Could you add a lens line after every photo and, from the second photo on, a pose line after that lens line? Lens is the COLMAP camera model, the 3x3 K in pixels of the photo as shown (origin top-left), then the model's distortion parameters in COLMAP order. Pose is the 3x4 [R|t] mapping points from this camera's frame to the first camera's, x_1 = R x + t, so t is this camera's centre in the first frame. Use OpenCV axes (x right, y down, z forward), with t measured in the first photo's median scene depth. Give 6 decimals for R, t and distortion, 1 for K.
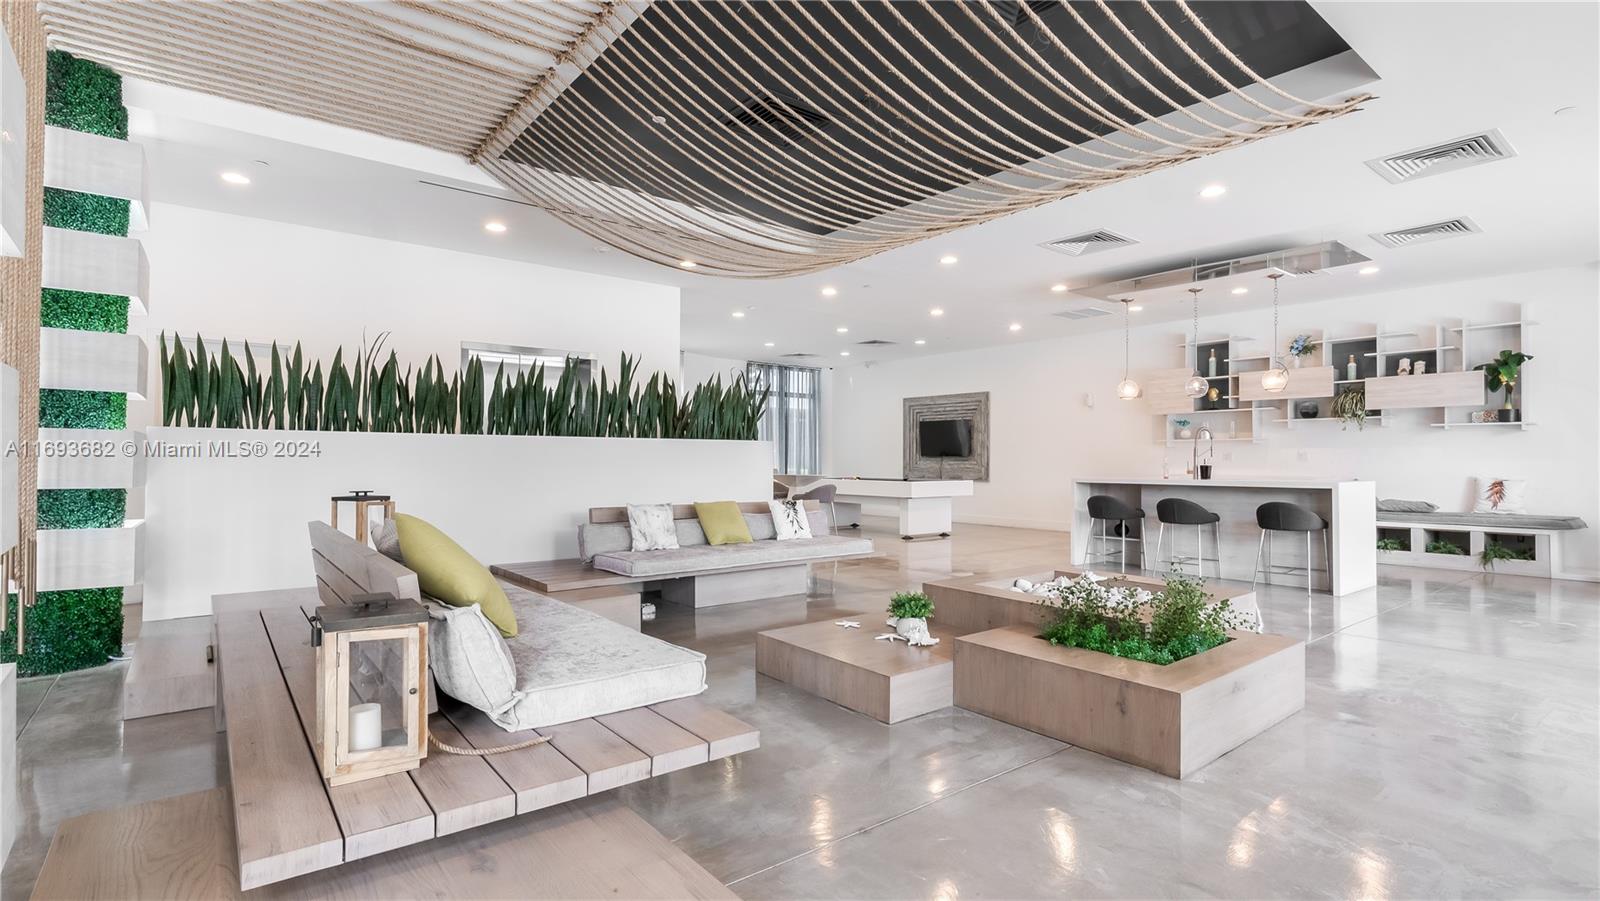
lens RADIAL K [[772.3, 0, 800.0], [0, 772.3, 450.5], [0, 0, 1]] dist [-0.000579, -0.000321]
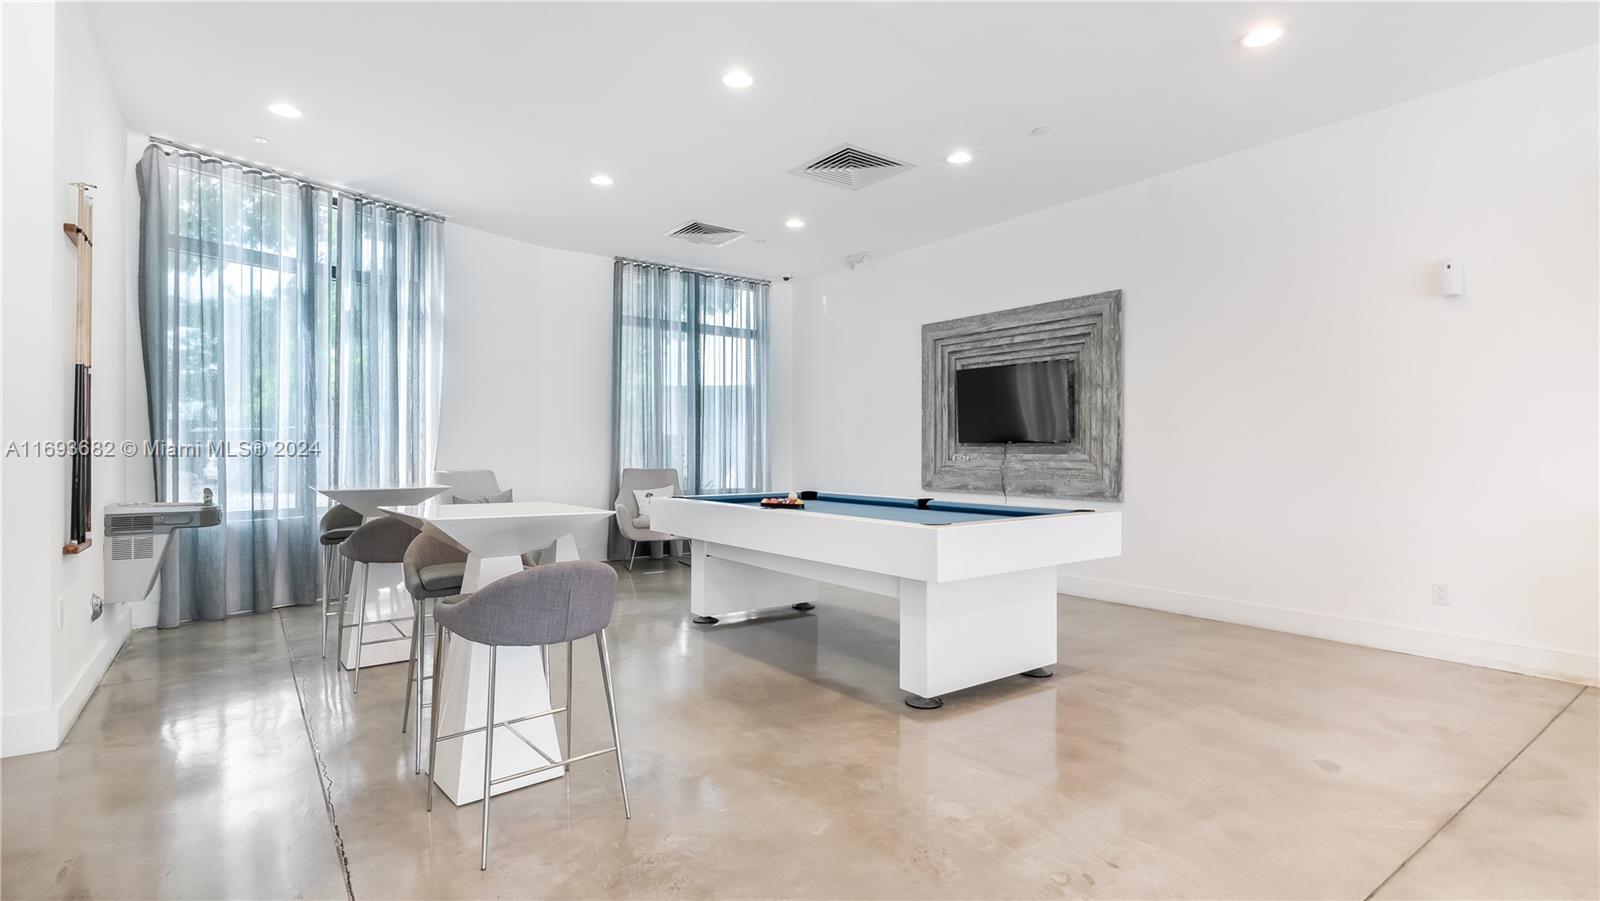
lens RADIAL K [[772.3, 0, 800.0], [0, 772.3, 450.5], [0, 0, 1]] dist [-0.000579, -0.000321]
pose [[0.999305, -0.001649, -0.037244, 0.077023], [0.002059, 0.999938, 0.010979, 0.006557], [0.037224, -0.011048, 0.999246, 0.524446]]
